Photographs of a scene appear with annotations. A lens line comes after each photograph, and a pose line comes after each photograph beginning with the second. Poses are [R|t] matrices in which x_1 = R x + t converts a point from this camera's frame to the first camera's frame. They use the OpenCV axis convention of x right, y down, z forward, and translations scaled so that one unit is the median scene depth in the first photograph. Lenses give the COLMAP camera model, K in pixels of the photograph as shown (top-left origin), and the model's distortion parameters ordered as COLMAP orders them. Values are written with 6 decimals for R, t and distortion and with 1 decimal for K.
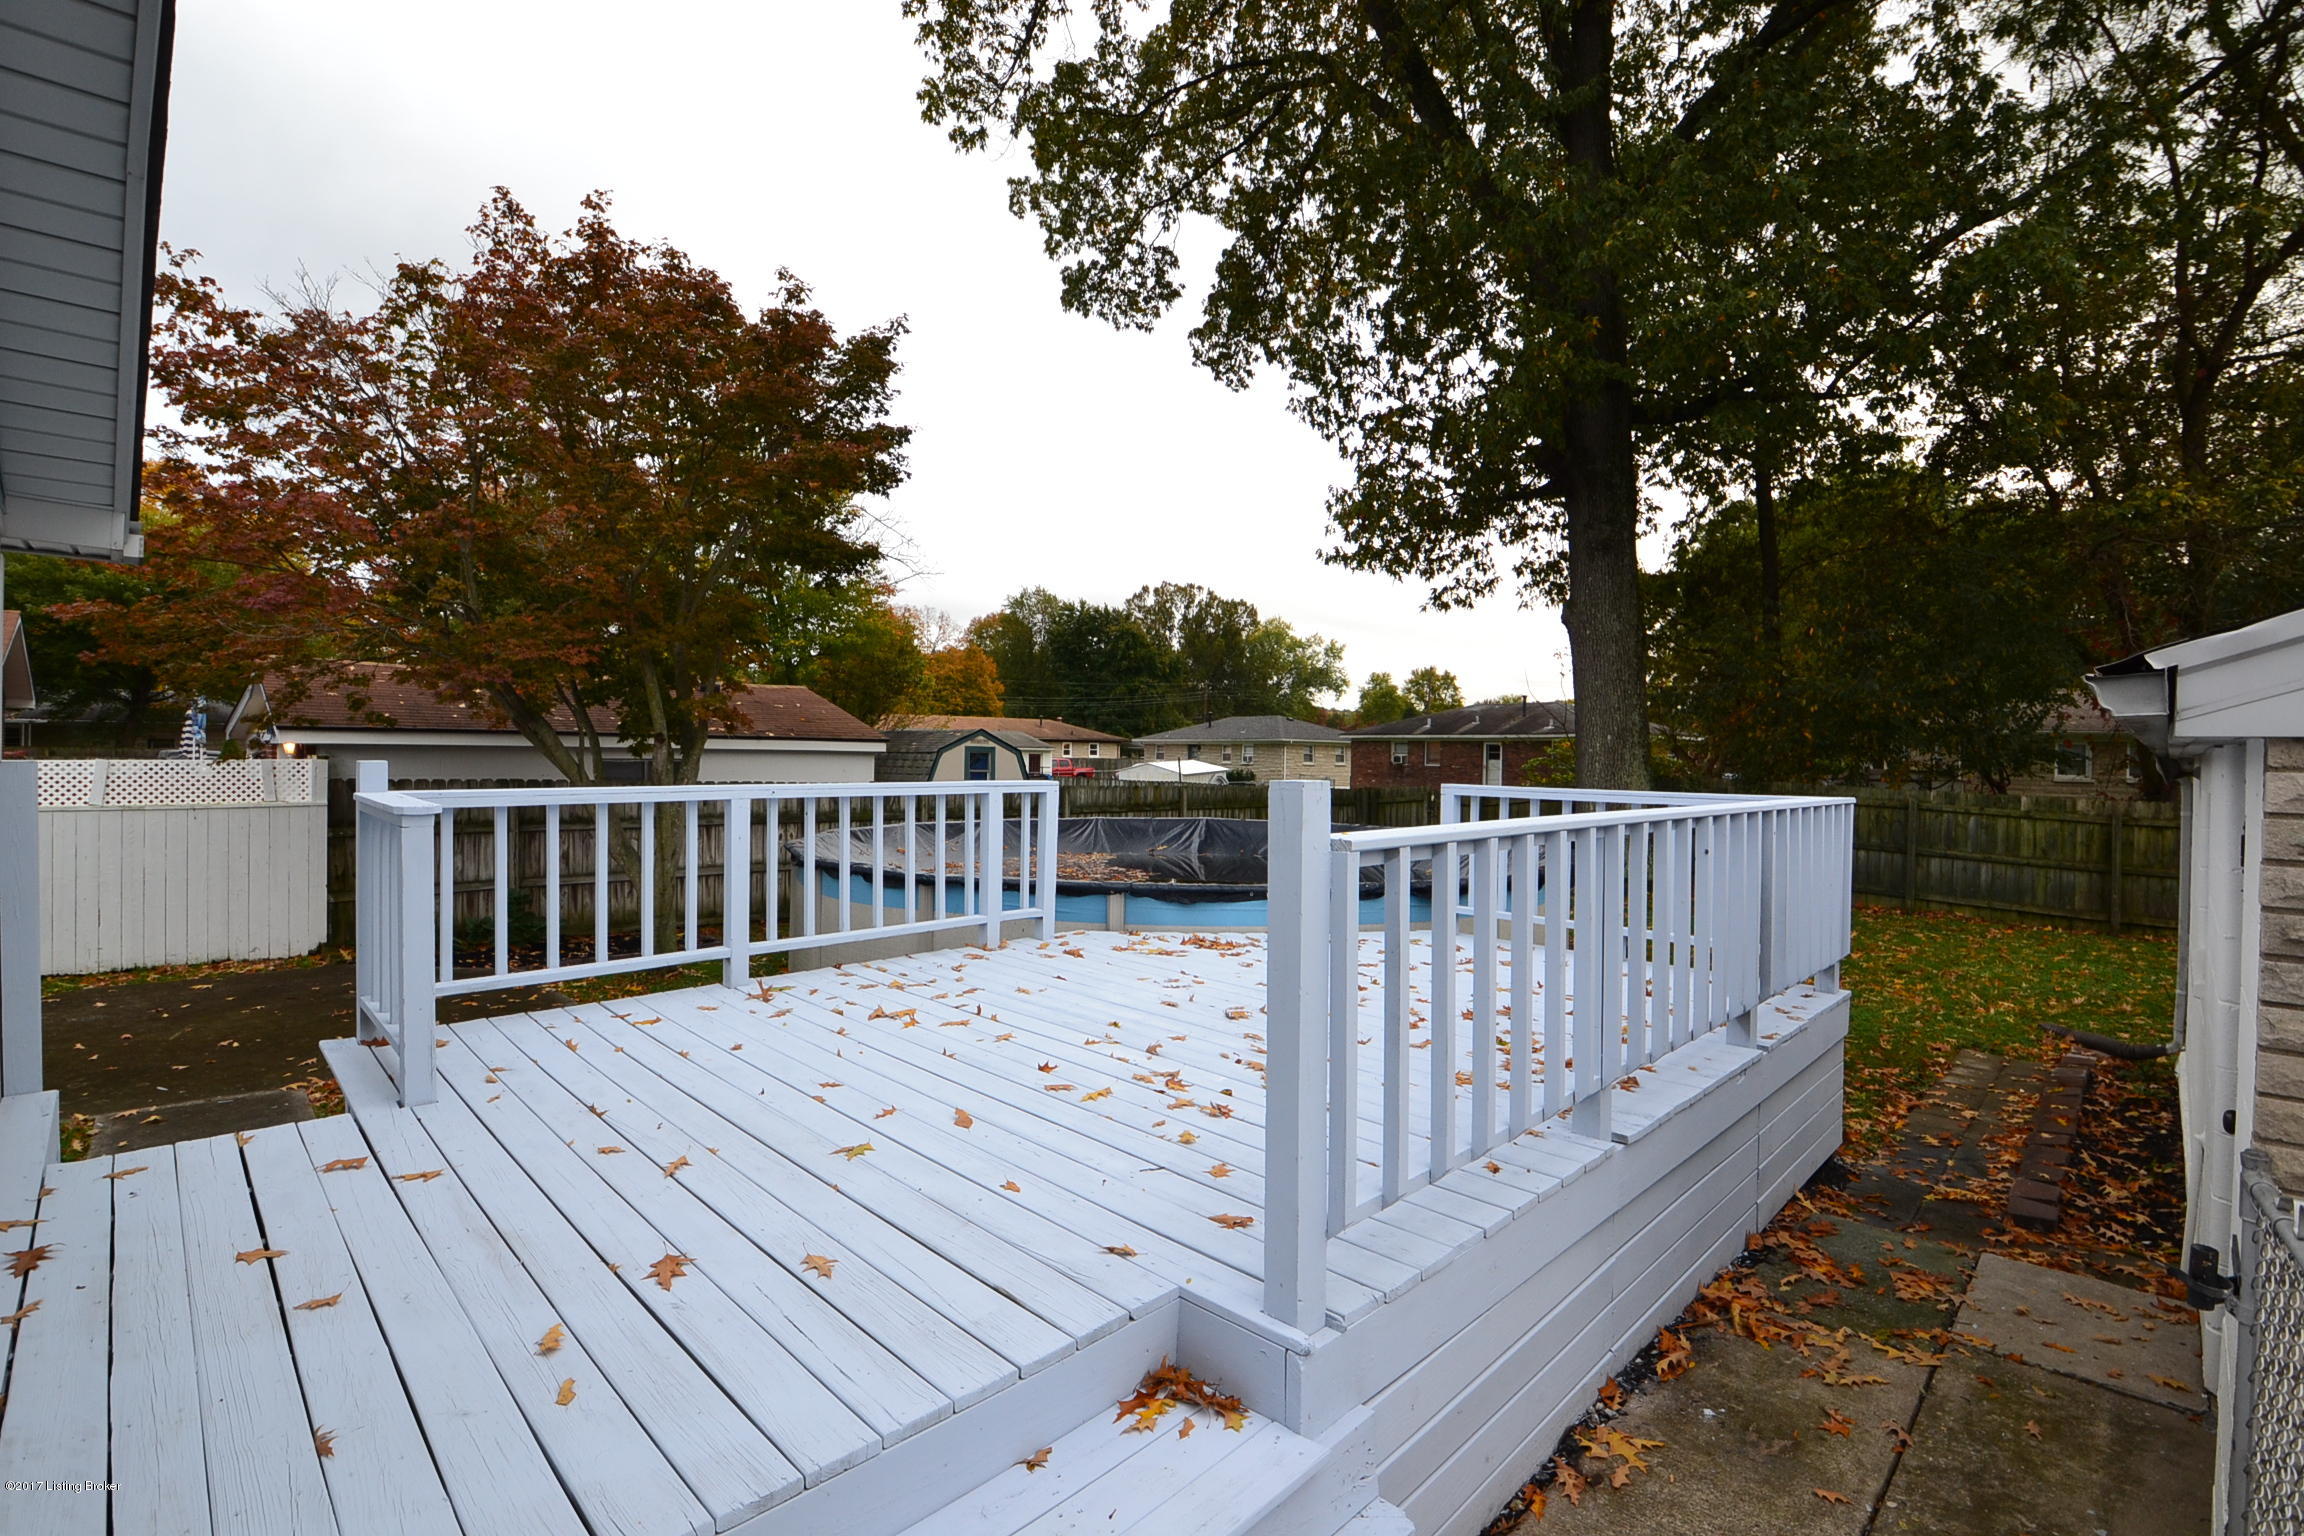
lens RADIAL K [[1038.6, 0, 1141.5], [0, 1038.6, 767.9], [0, 0, 1]] dist [-0.002842, -0.013503]
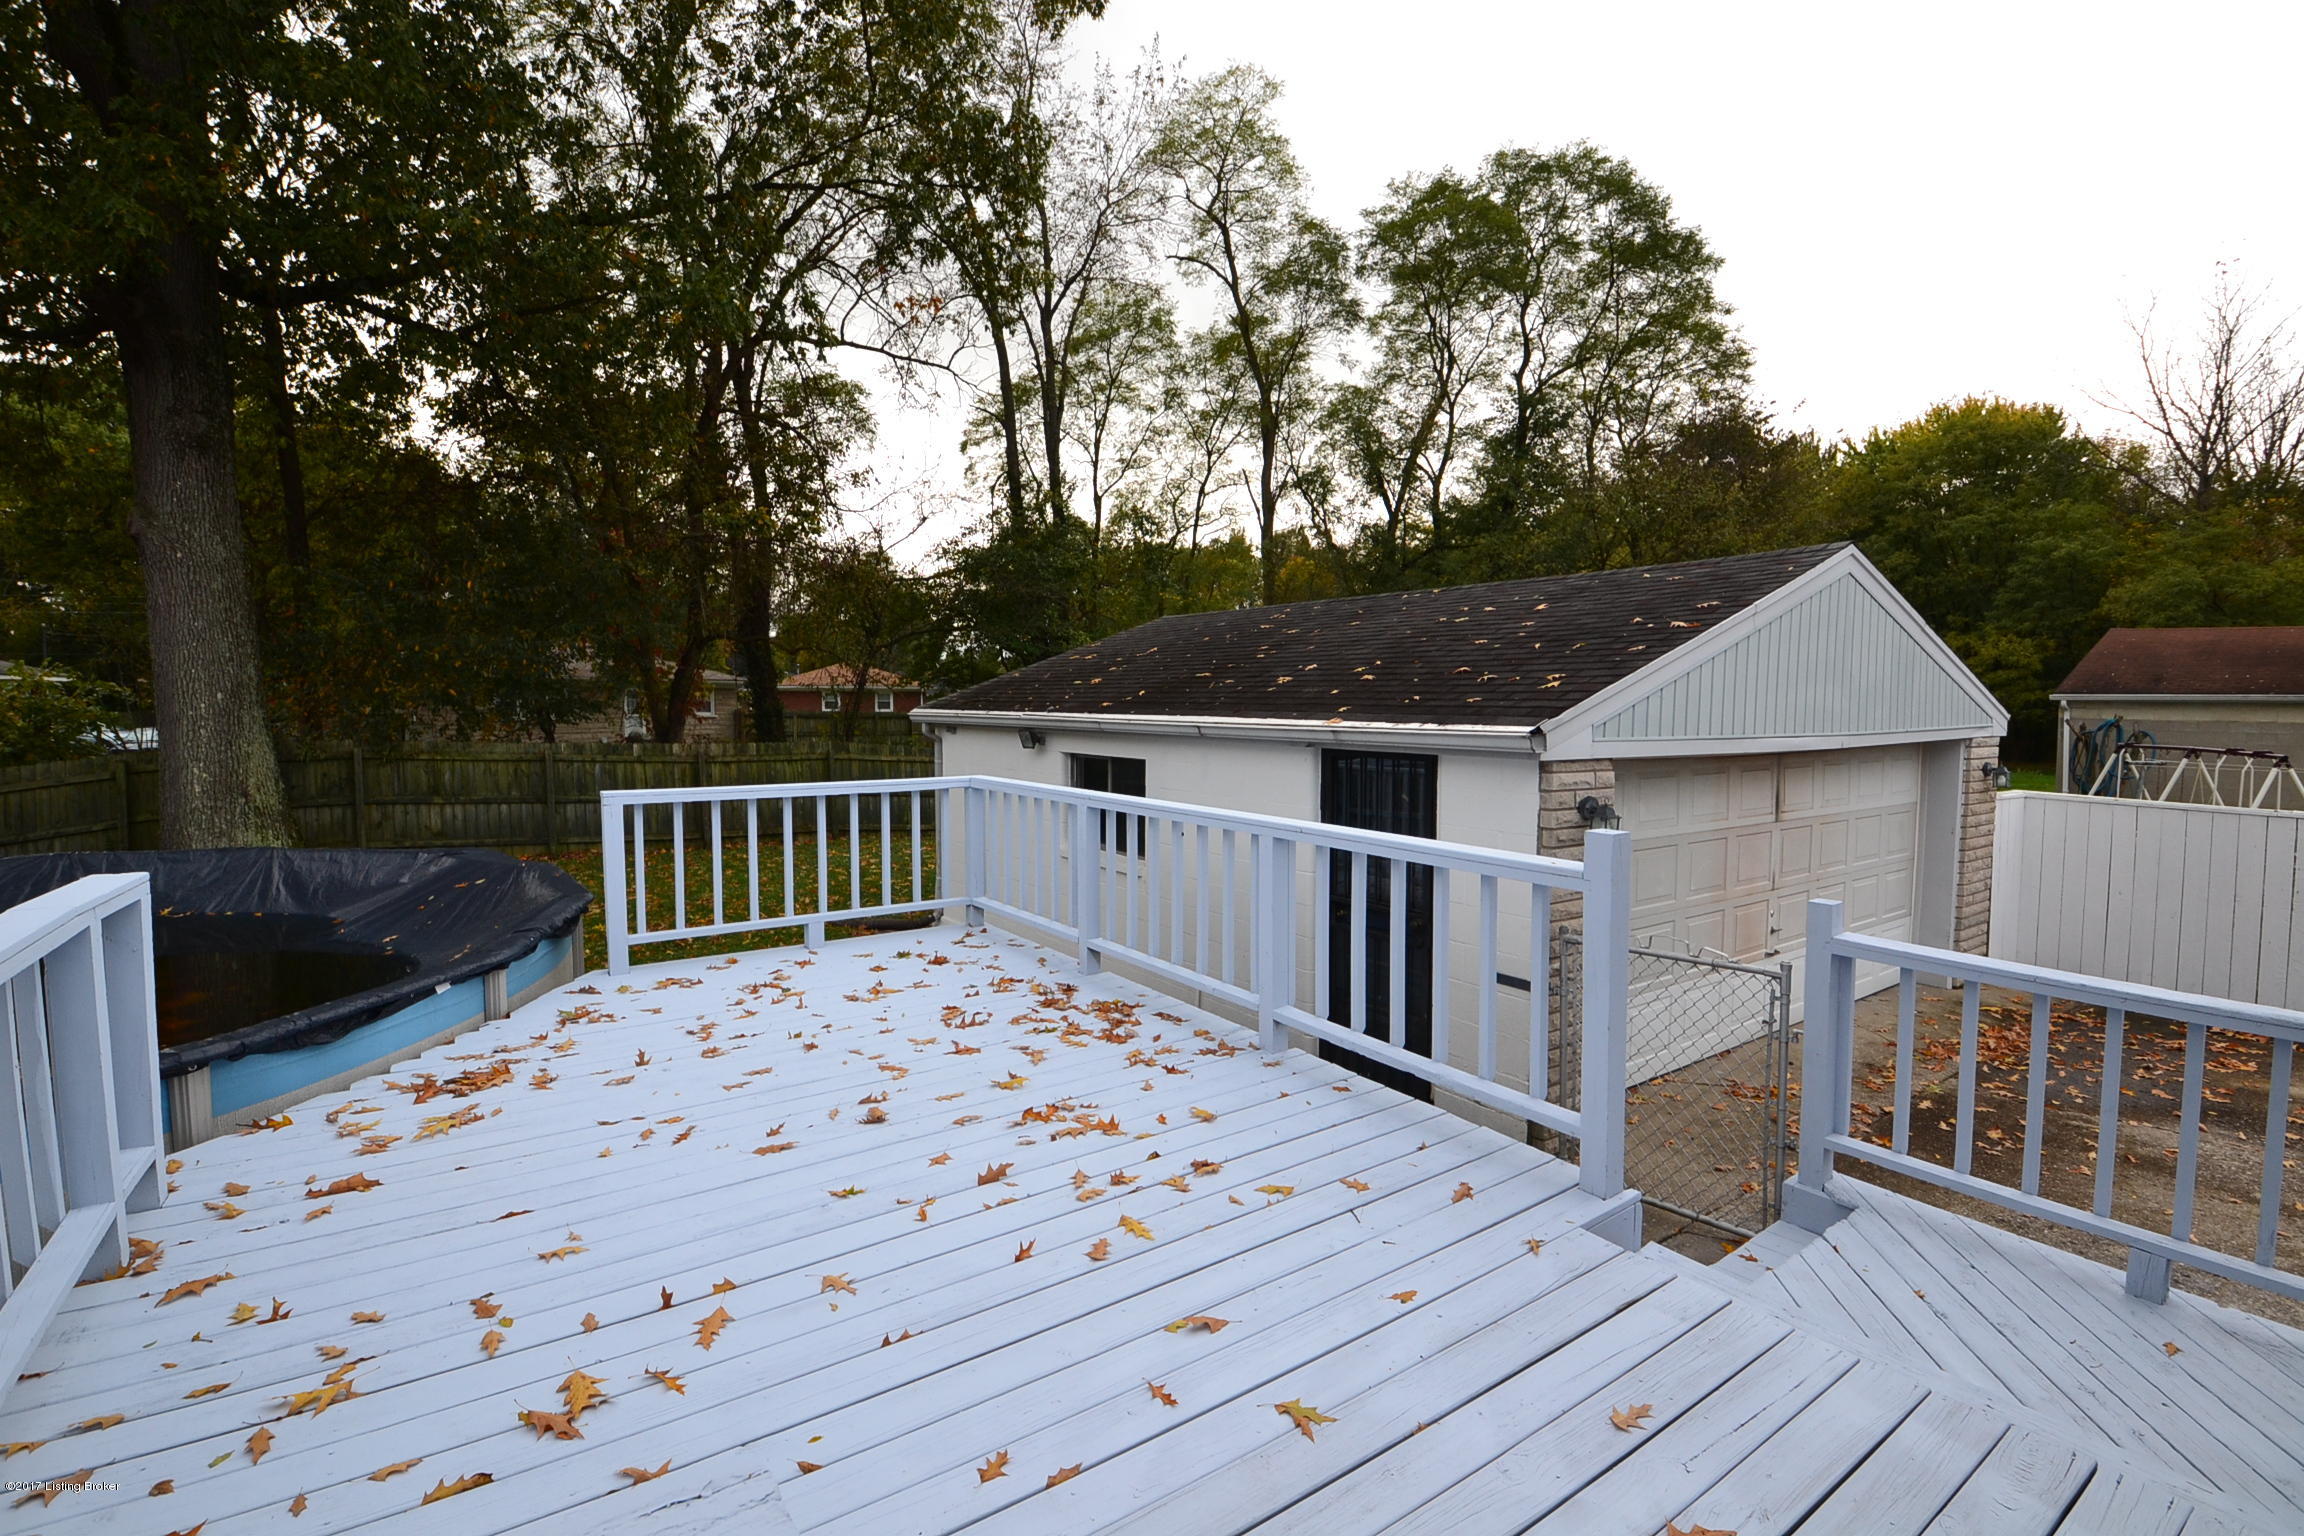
lens RADIAL K [[1038.6, 0, 1143.4], [0, 1038.6, 750.2], [0, 0, 1]] dist [-0.002842, -0.013503]
pose [[0.172857, -0.065662, 0.982756, -0.165722], [0.017003, 0.997826, 0.063678, -0.024000], [-0.984800, 0.005703, 0.173598, 0.167479]]
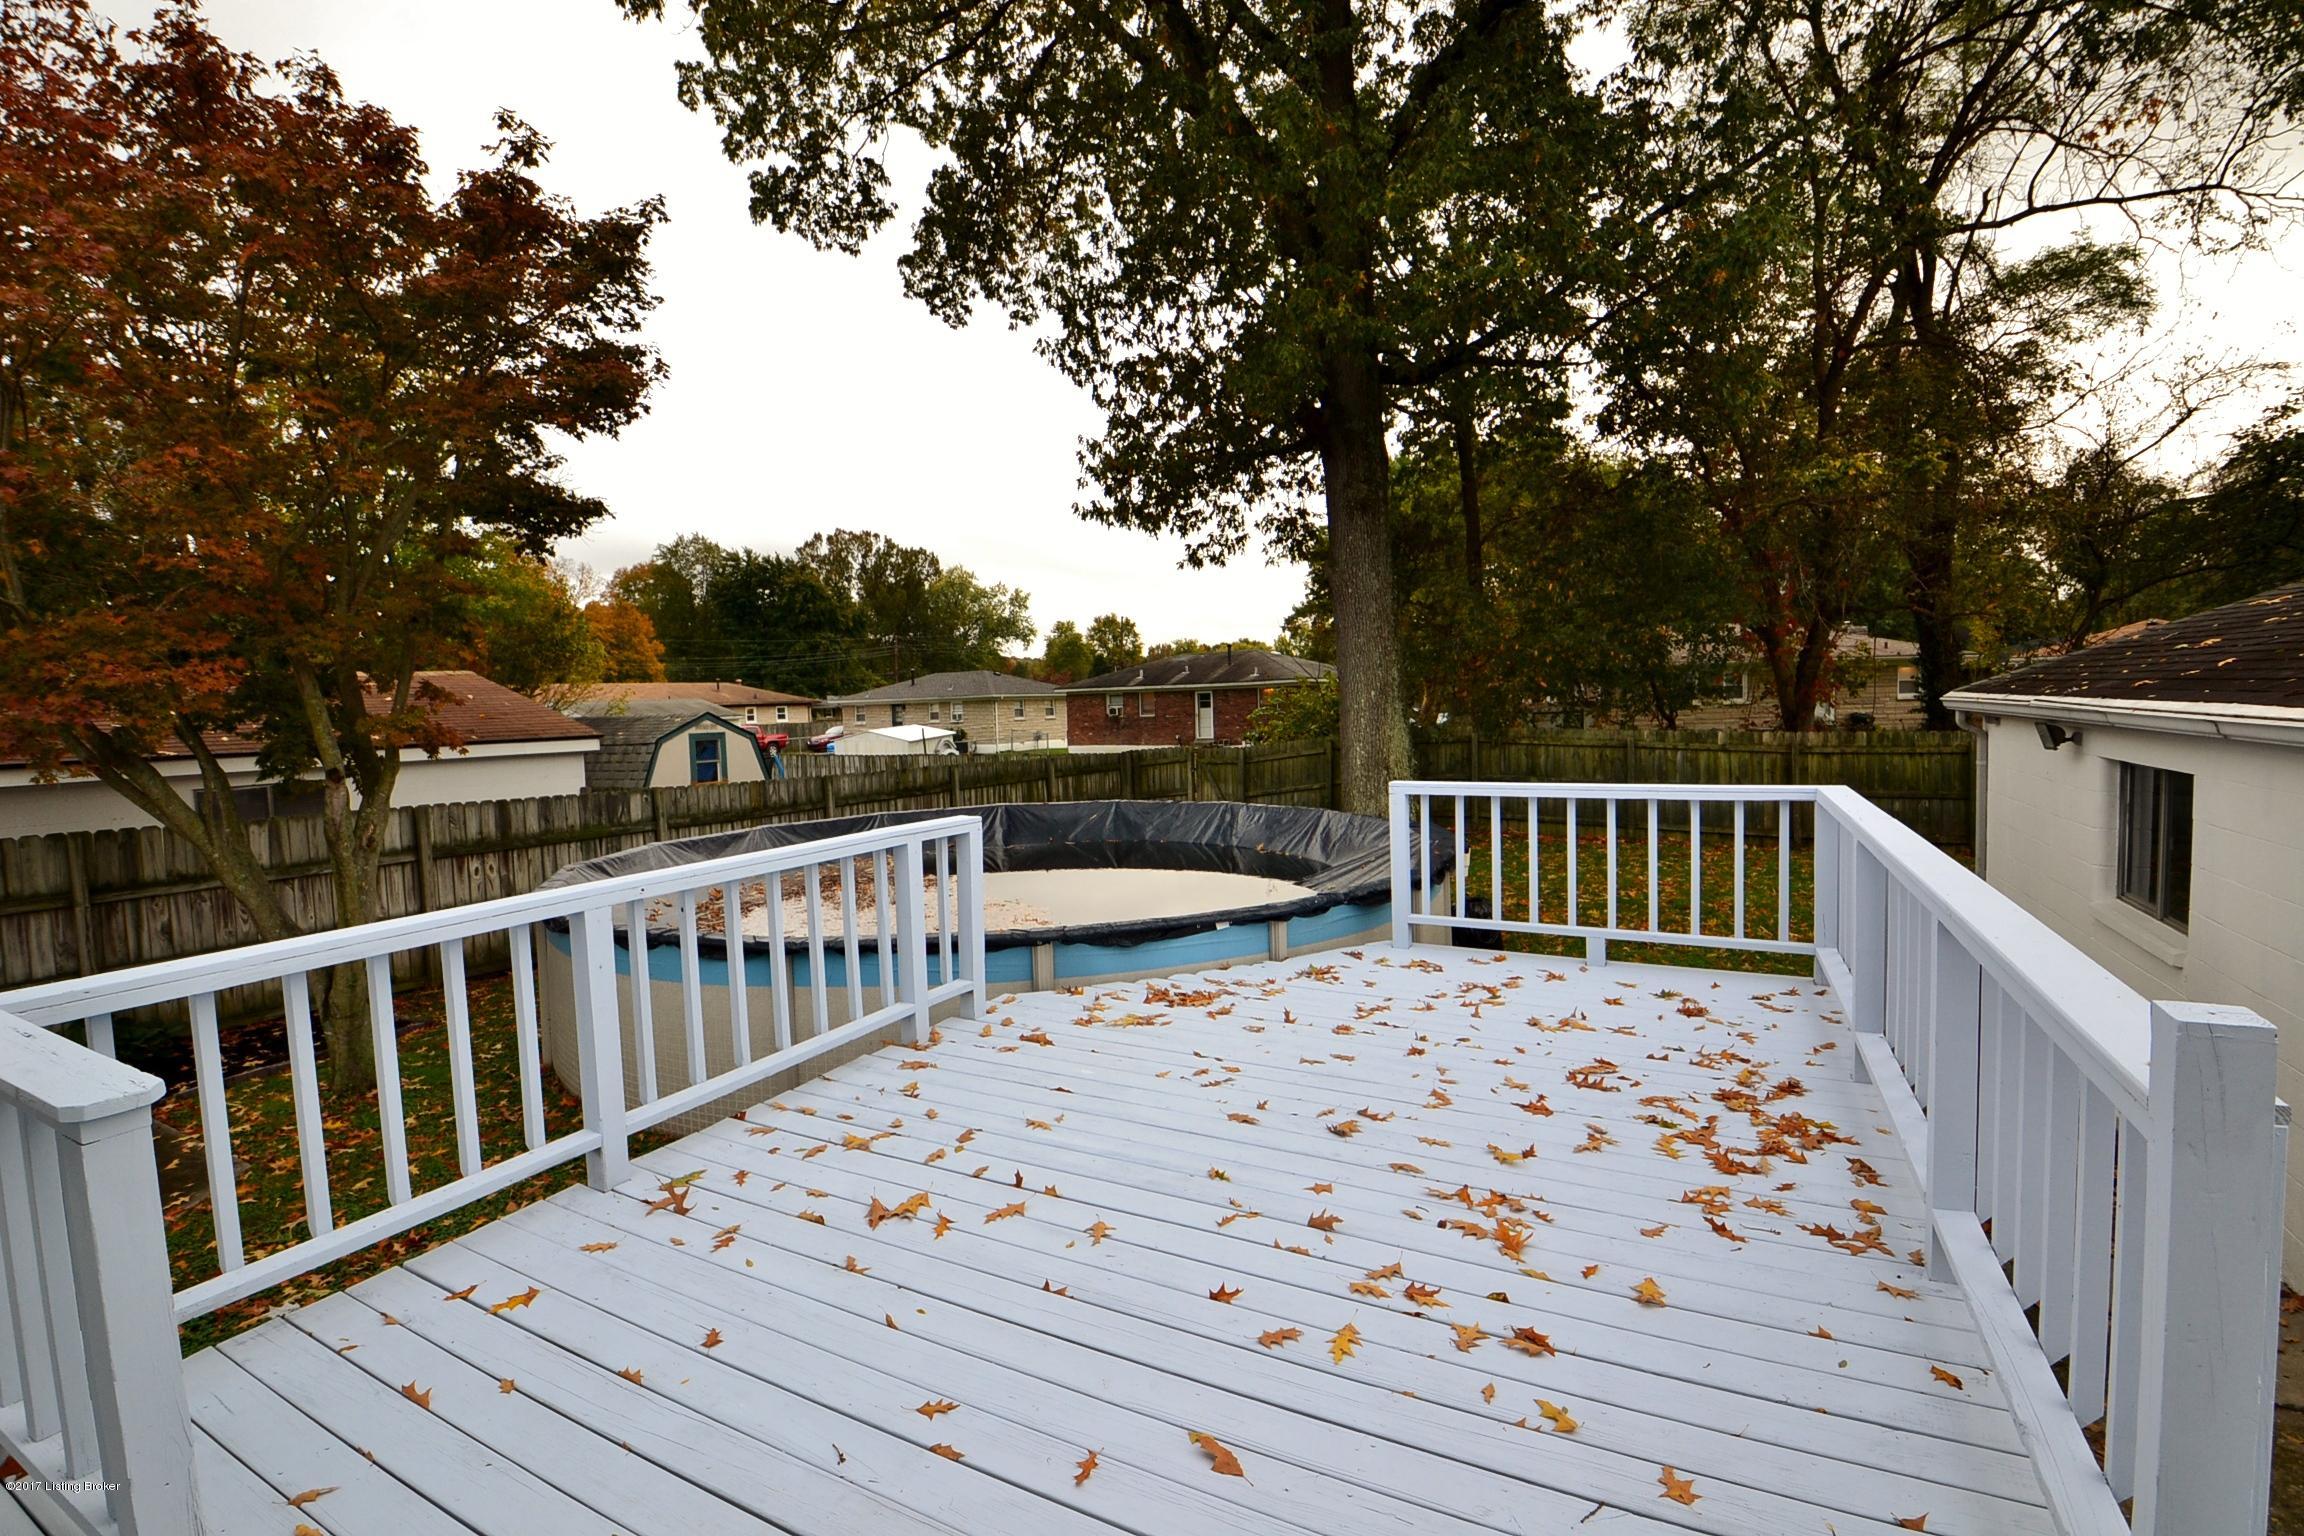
lens RADIAL K [[1038.6, 0, 1133.5], [0, 1038.6, 761.9], [0, 0, 1]] dist [-0.002842, -0.013503]
pose [[0.954574, -0.061600, 0.291538, -0.070266], [0.048857, 0.997513, 0.050796, -0.022413], [-0.293942, -0.034245, 0.955210, 0.078071]]
